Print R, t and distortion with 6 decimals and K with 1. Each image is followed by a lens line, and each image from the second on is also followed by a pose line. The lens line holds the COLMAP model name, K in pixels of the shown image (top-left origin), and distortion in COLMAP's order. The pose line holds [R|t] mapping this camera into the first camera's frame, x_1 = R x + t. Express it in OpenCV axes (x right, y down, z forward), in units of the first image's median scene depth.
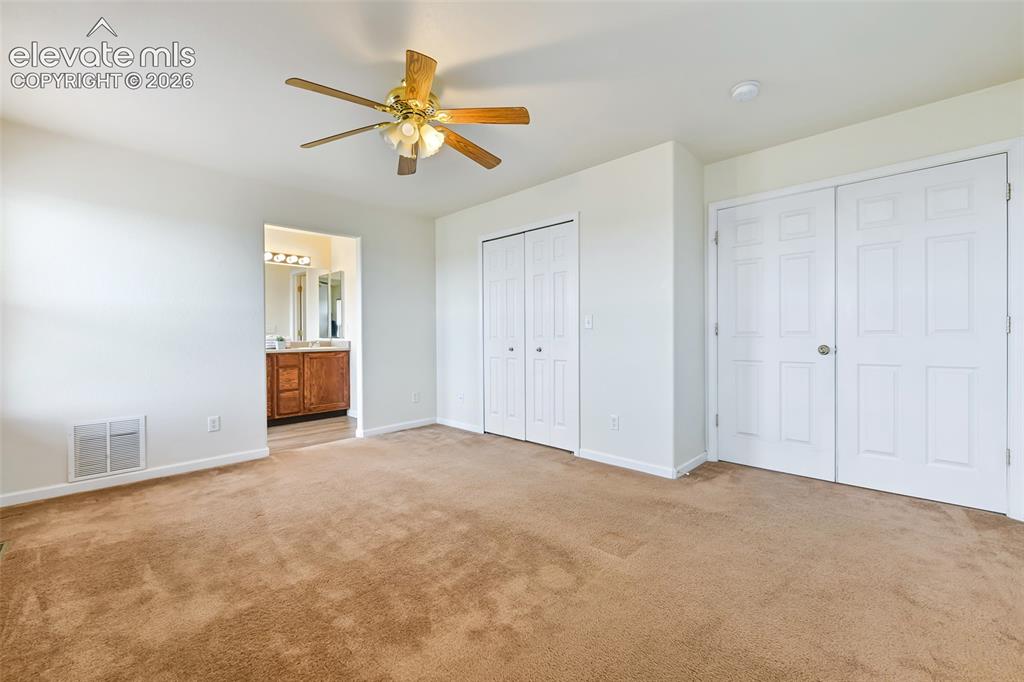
lens RADIAL K [[434.1, 0, 519.3], [0, 434.1, 338.7], [0, 0, 1]] dist [-0.004155, -0.001242]
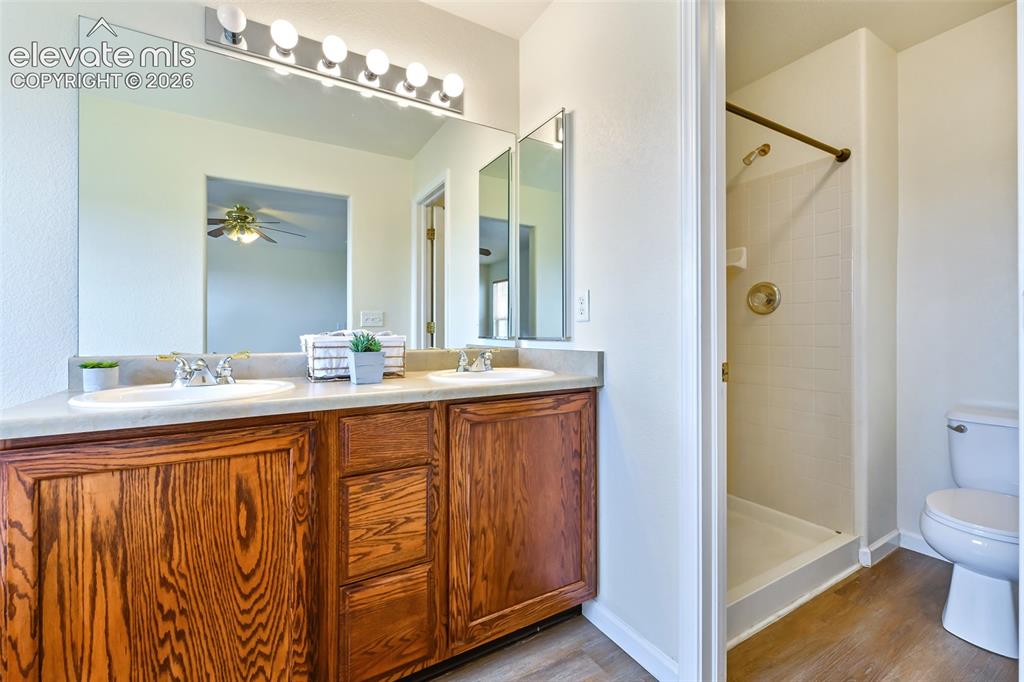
lens RADIAL K [[434.1, 0, 497.0], [0, 434.1, 333.3], [0, 0, 1]] dist [-0.004155, -0.001242]
pose [[0.952674, 0.002011, -0.303987, -0.405327], [-0.006647, 0.999877, -0.014215, -0.002139], [0.303921, 0.015563, 0.952570, 0.791729]]
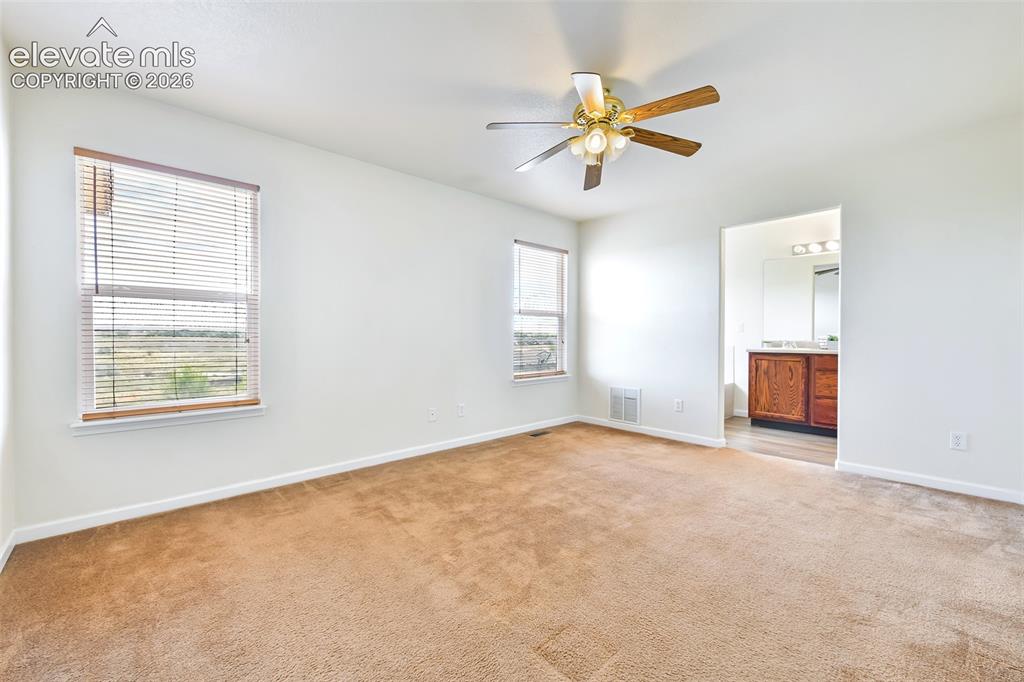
lens RADIAL K [[434.1, 0, 495.0], [0, 434.1, 336.2], [0, 0, 1]] dist [-0.004155, -0.001242]
pose [[-0.115178, 0.011360, -0.993280, 0.402027], [-0.011539, 0.999852, 0.012773, -0.007550], [0.993278, 0.012932, -0.115030, 0.428869]]
